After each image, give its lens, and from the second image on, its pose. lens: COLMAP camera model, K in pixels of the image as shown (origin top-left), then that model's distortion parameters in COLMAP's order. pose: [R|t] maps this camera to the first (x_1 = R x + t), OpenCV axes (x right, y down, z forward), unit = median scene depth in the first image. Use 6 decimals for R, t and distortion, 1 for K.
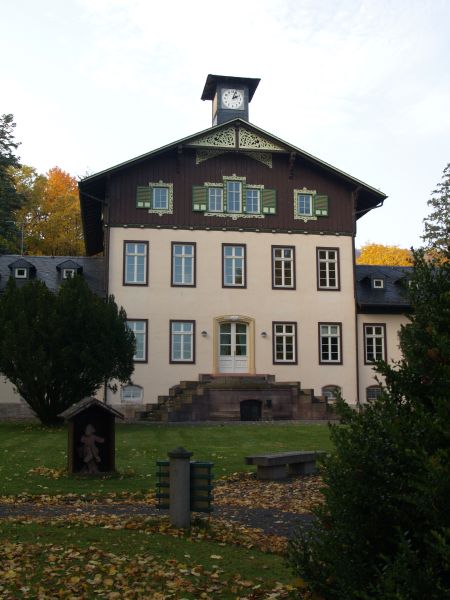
lens RADIAL K [[721.7, 0, 210.6], [0, 721.7, 302.0], [0, 0, 1]] dist [-0.103191, 0.000000]
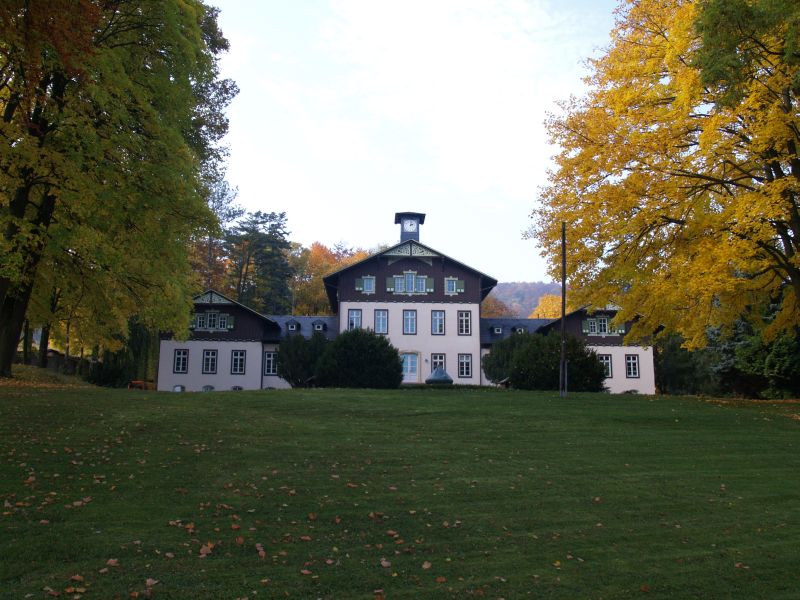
lens RADIAL K [[726.3, 0, 401.9], [0, 726.3, 298.0], [0, 0, 1]] dist [-0.092001, 0.012066]
pose [[0.994193, -0.014617, -0.106613, 0.202494], [0.008988, 0.998549, -0.053088, -0.014360], [0.107234, 0.051821, 0.992882, -0.773783]]
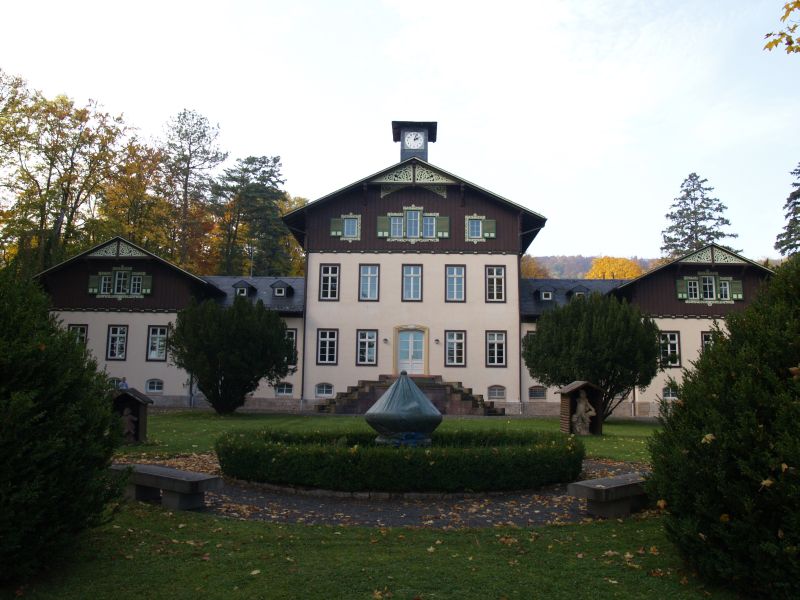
lens RADIAL K [[653.3, 0, 396.9], [0, 653.3, 302.5], [0, 0, 1]] dist [-0.107657, -0.002981]
pose [[0.982477, -0.013097, -0.185922, 0.203050], [0.011039, 0.999866, -0.012101, -0.005455], [0.186056, 0.009837, 0.982490, -0.049979]]
